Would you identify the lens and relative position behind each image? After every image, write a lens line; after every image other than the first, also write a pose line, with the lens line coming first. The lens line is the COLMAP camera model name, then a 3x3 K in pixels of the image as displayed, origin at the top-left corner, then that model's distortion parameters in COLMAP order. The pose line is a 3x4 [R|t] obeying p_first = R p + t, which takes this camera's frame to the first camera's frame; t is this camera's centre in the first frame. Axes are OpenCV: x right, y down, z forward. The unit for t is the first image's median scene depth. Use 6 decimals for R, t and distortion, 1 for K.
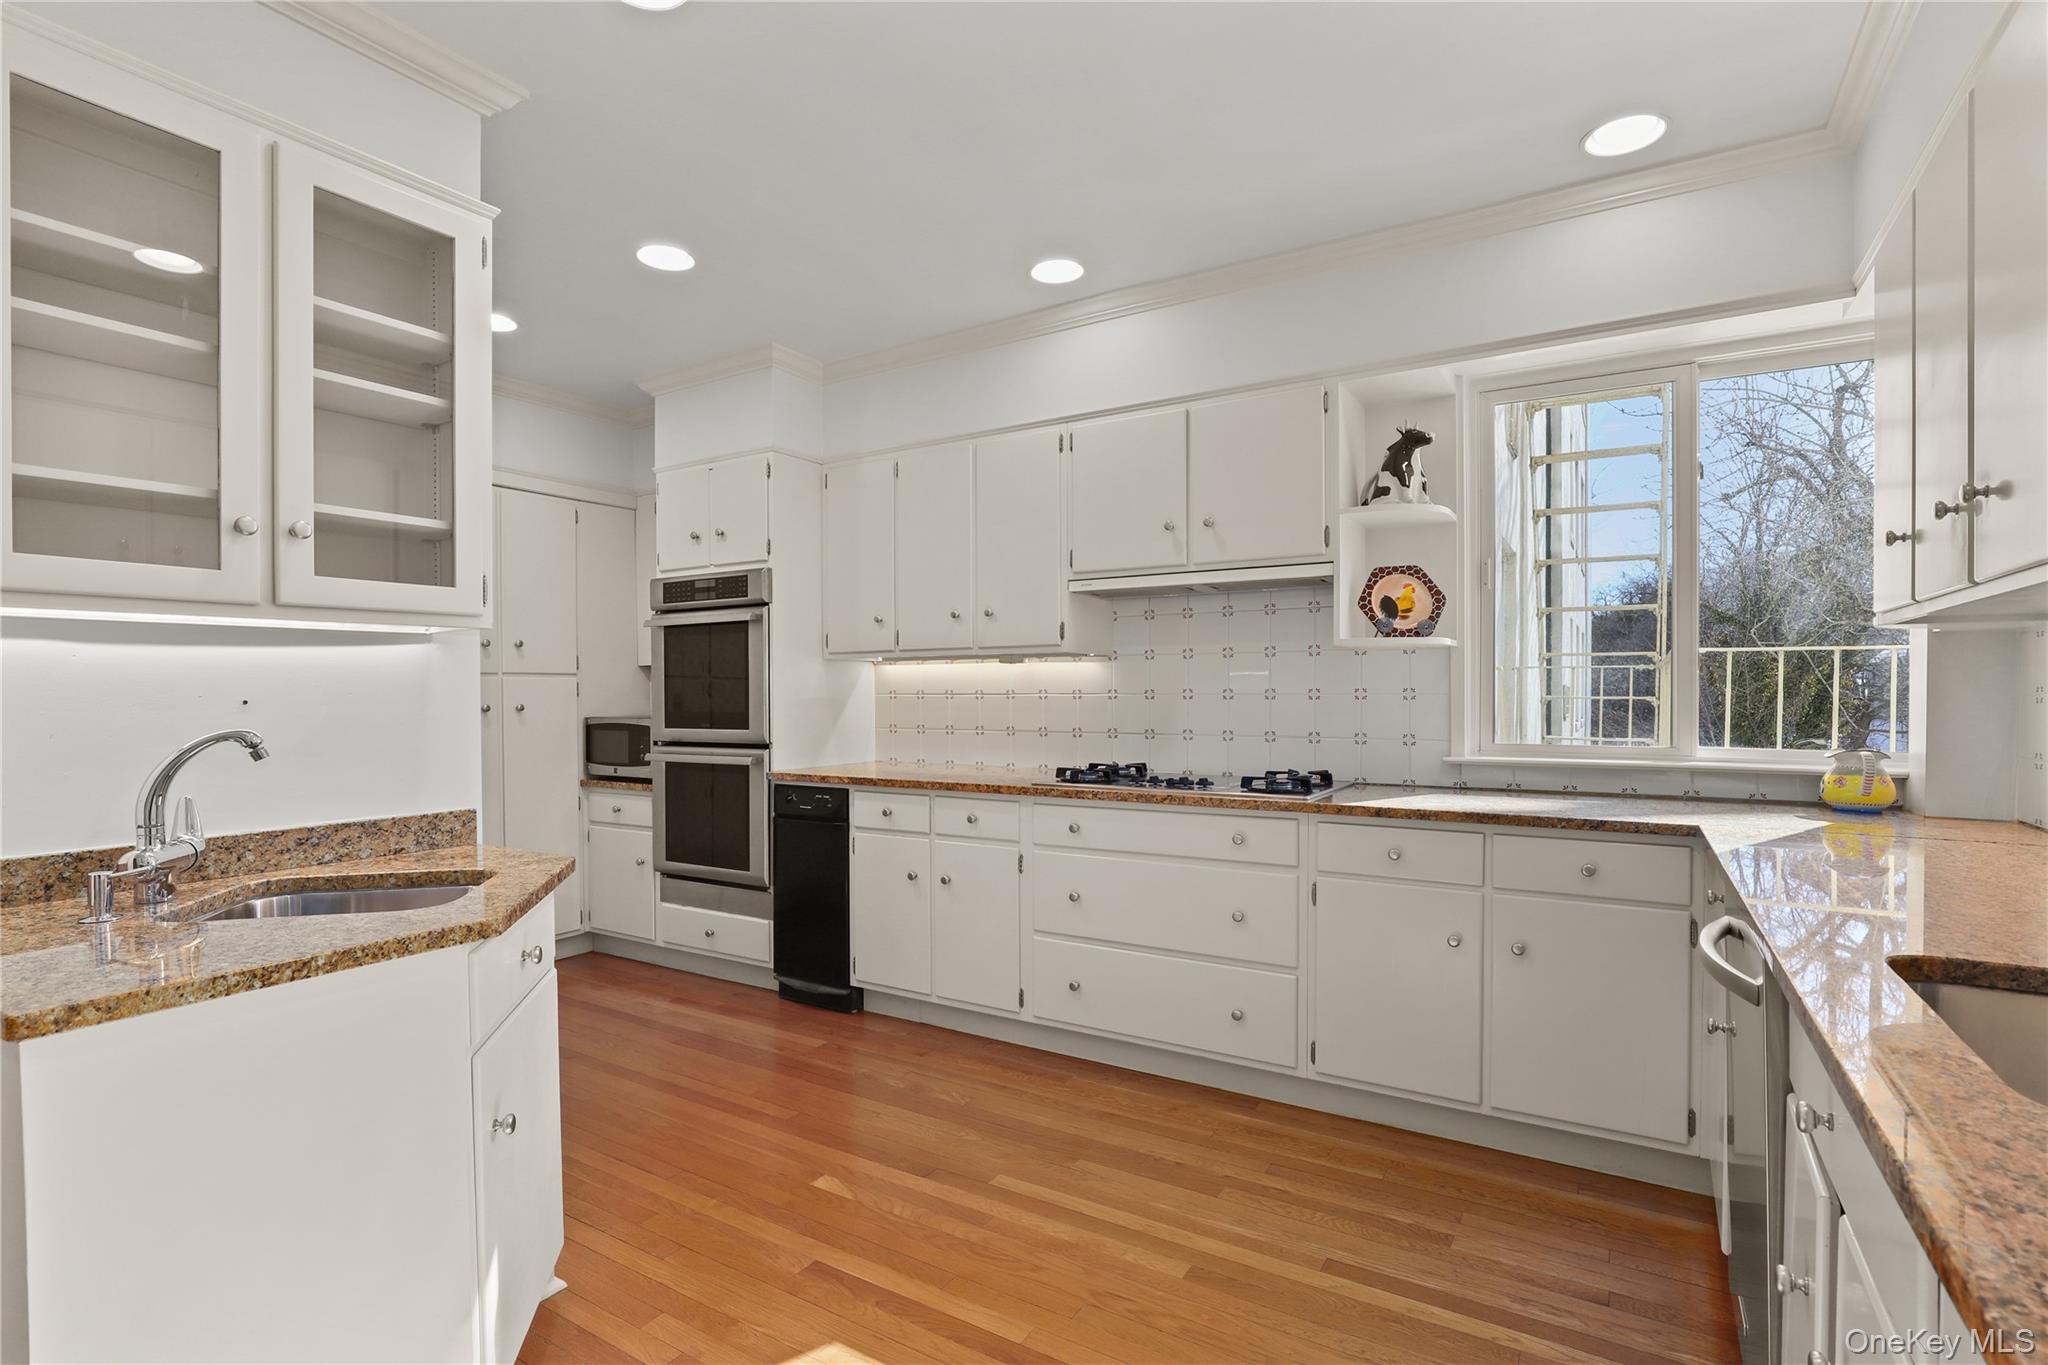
lens RADIAL K [[954.0, 0, 1012.1], [0, 954.0, 690.0], [0, 0, 1]] dist [-0.017366, 0.000088]
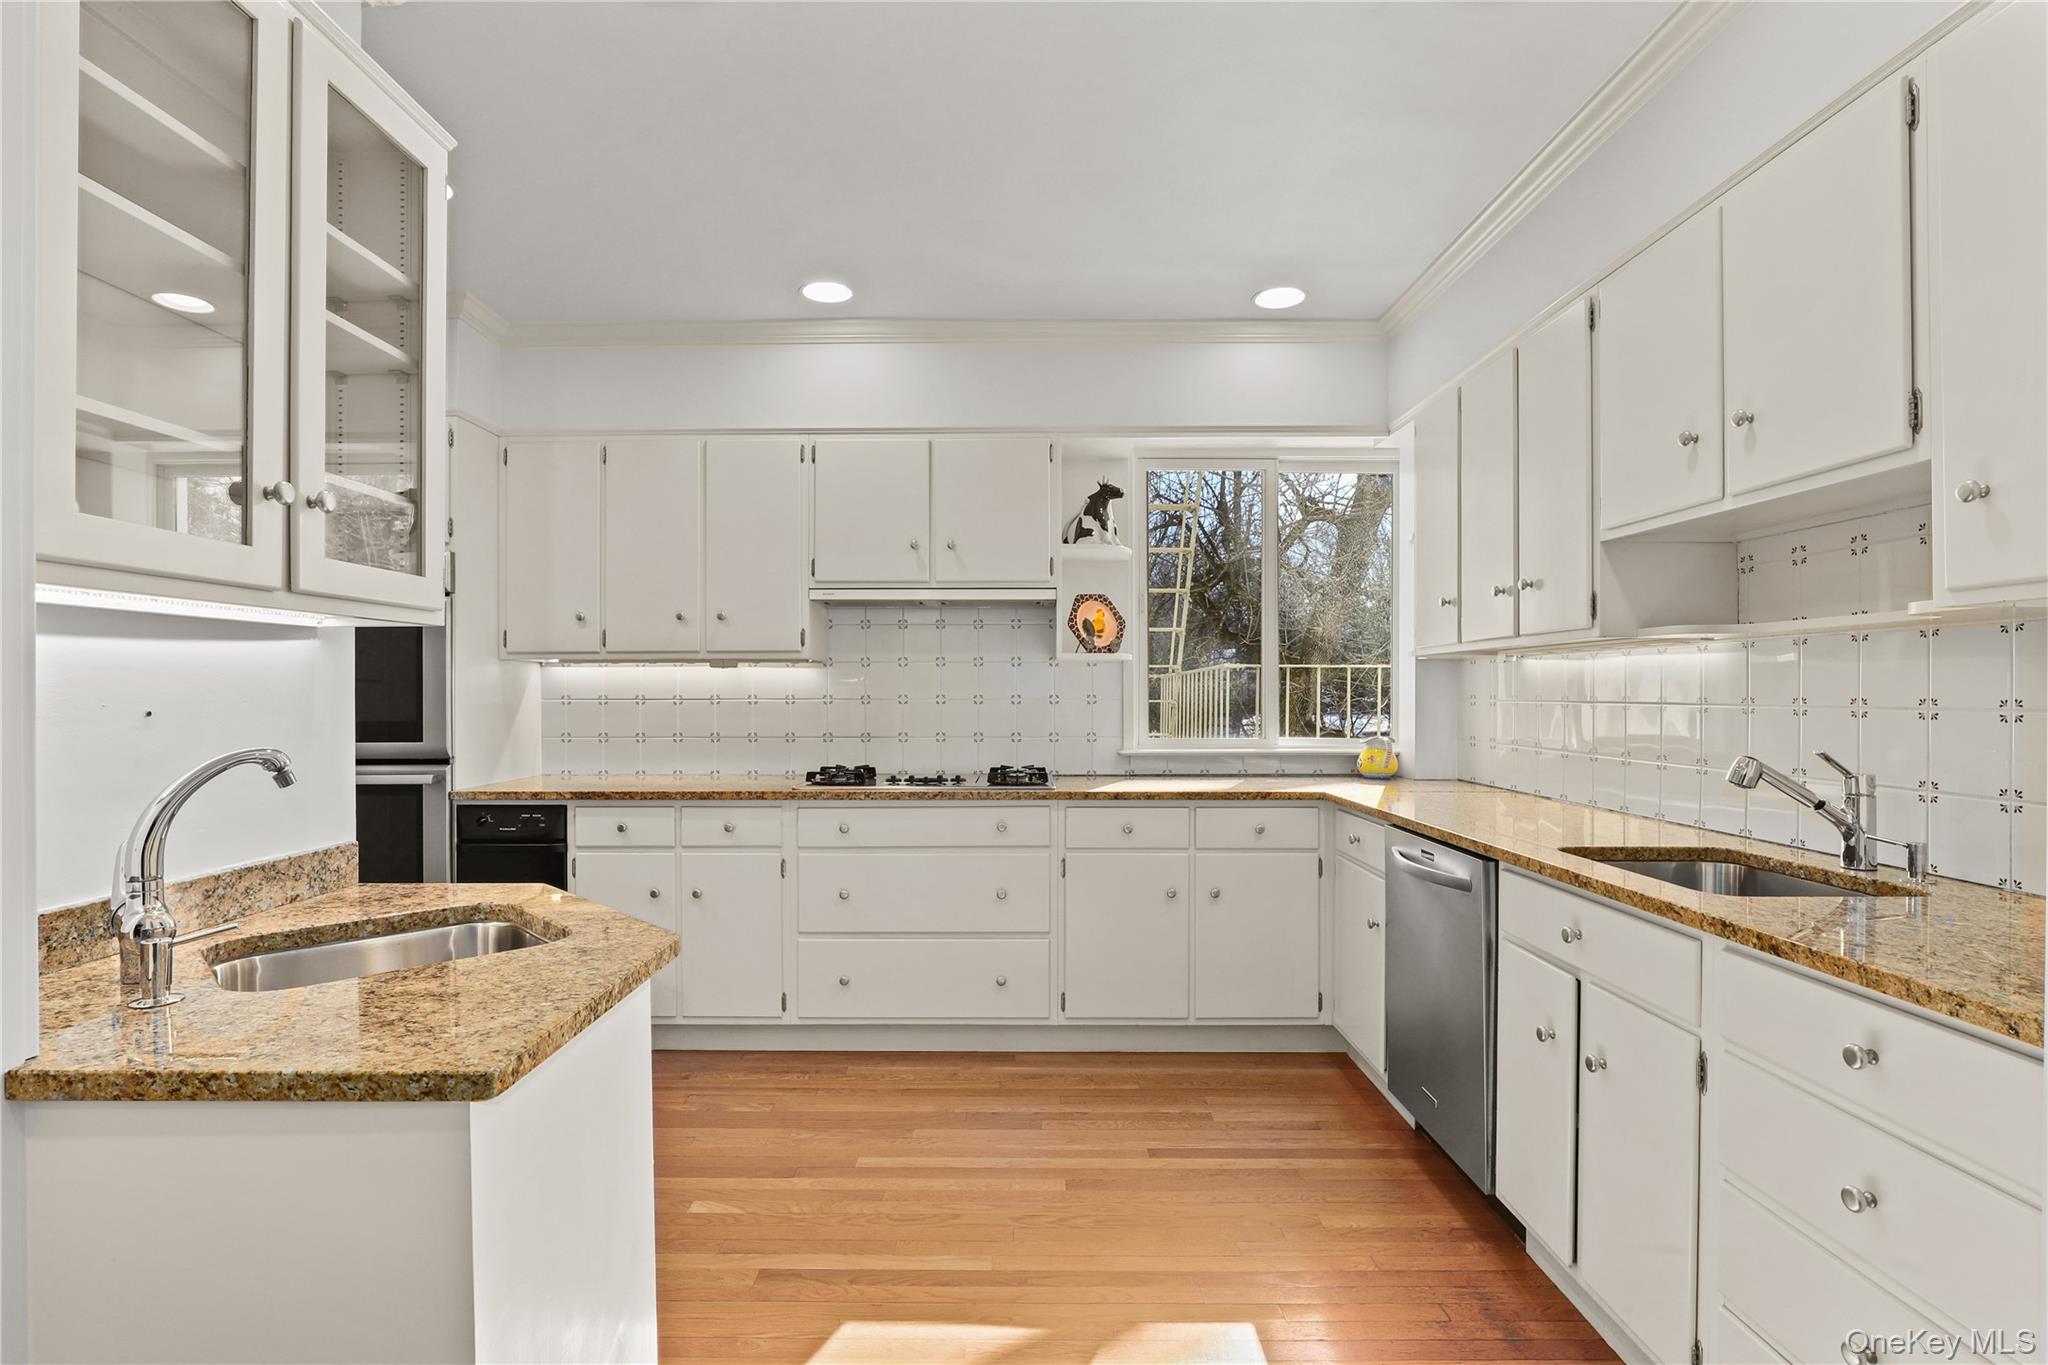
lens RADIAL K [[984.2, 0, 1024.0], [0, 984.2, 682.5], [0, 0, 1]] dist [-0.012996, 0.000048]
pose [[0.847856, 0.008672, 0.530155, -0.341581], [-0.002945, 0.999928, -0.011647, -0.002827], [-0.530218, 0.008314, 0.847820, -0.017195]]
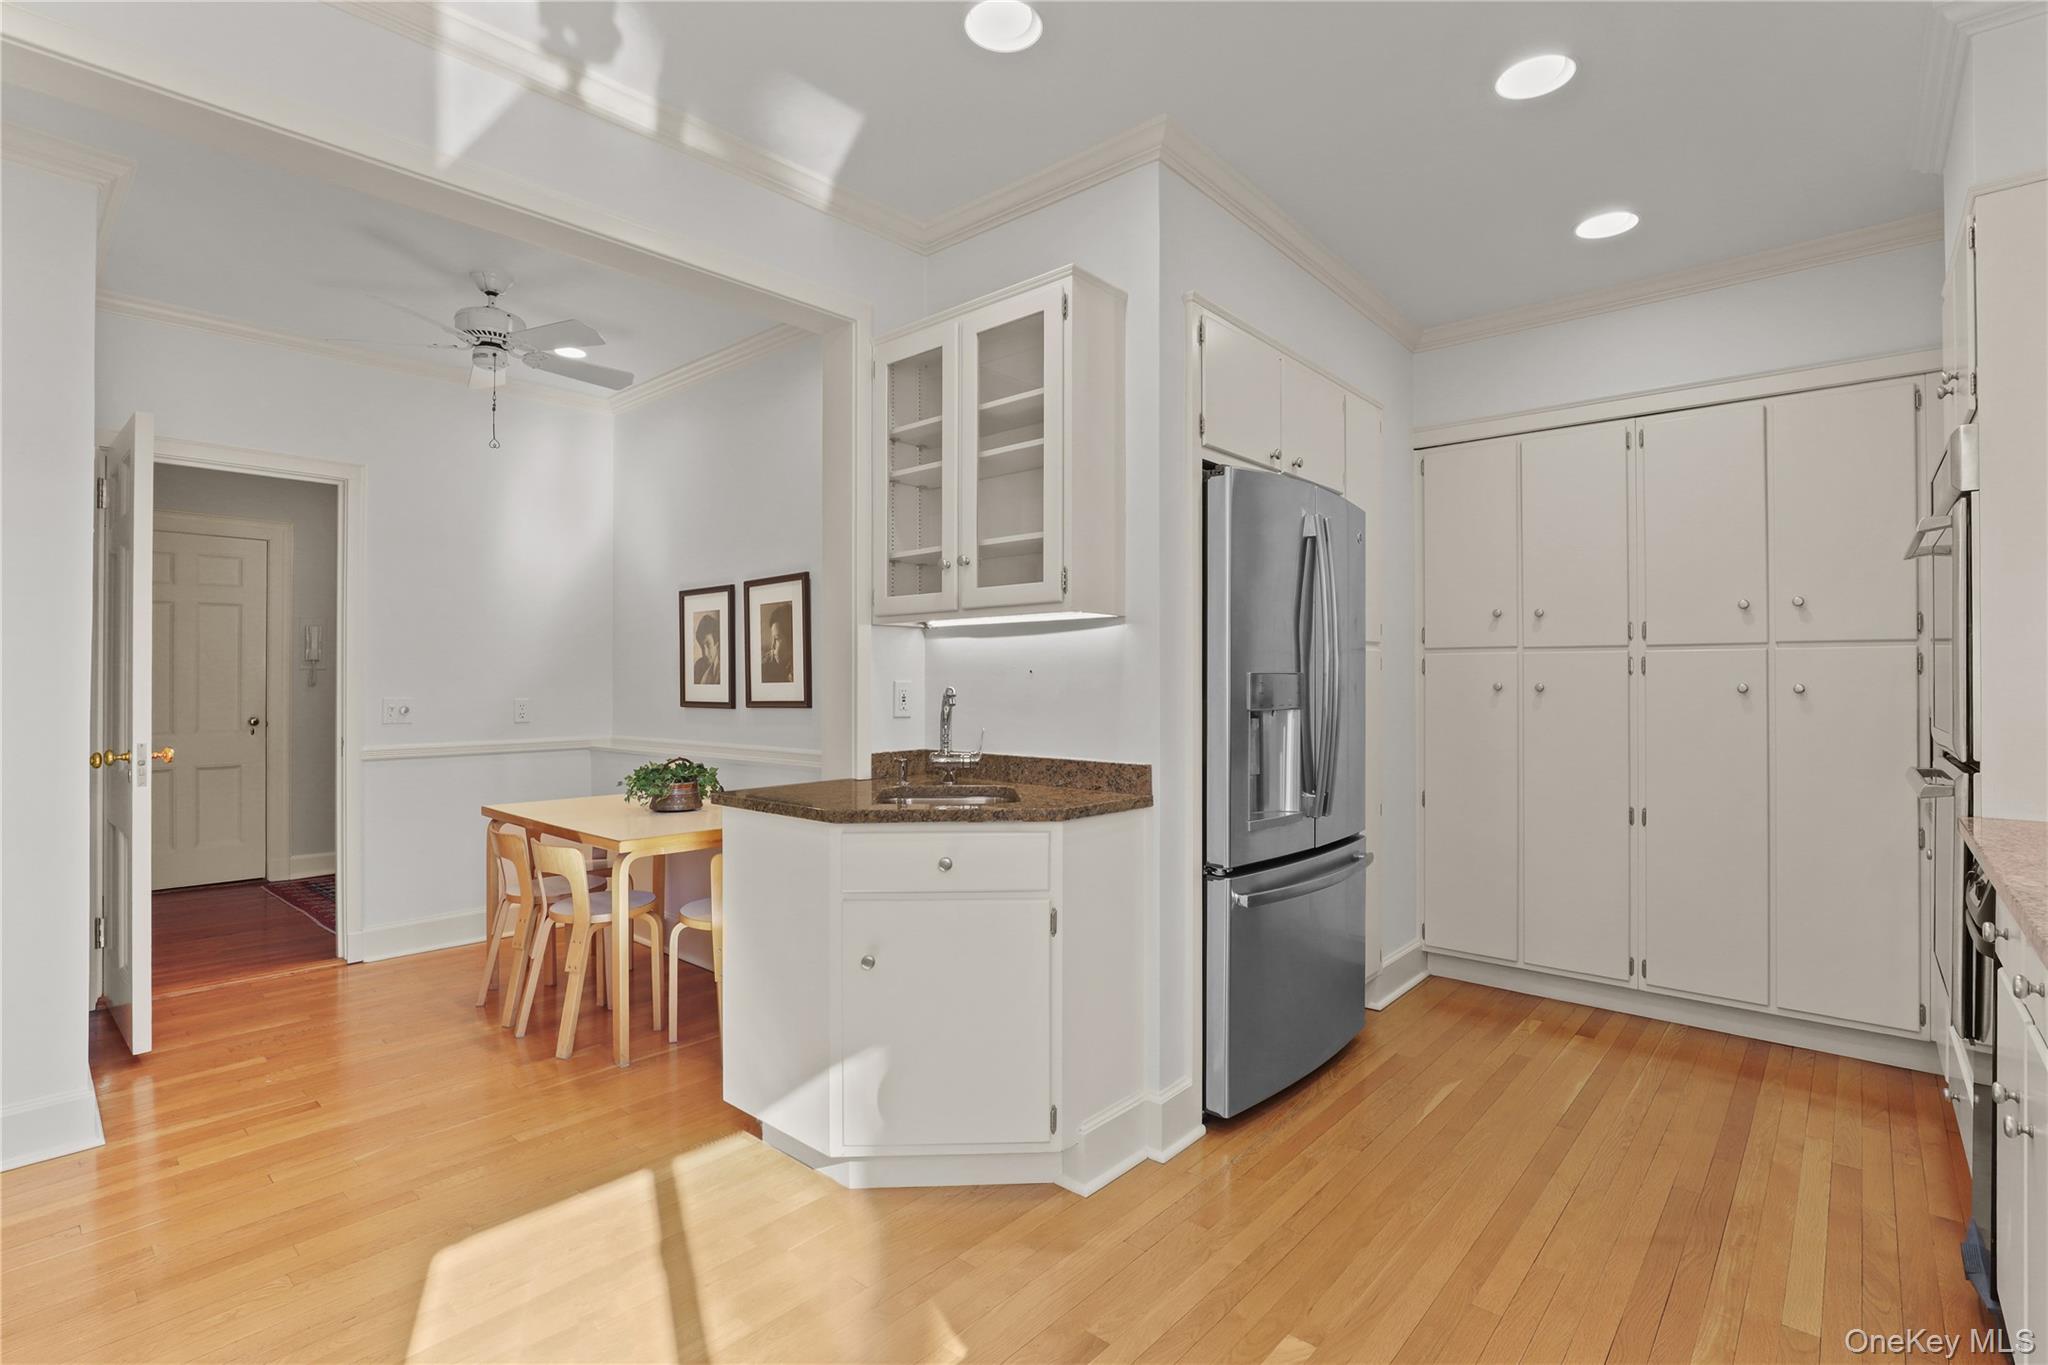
lens RADIAL K [[969.3, 0, 1017.1], [0, 969.3, 673.5], [0, 0, 1]] dist [-0.009695, 0.000214]
pose [[-0.166212, -0.003565, -0.986084, 0.404853], [0.002223, 0.999990, -0.003990, 0.011944], [0.986088, -0.002855, -0.166202, 0.674576]]
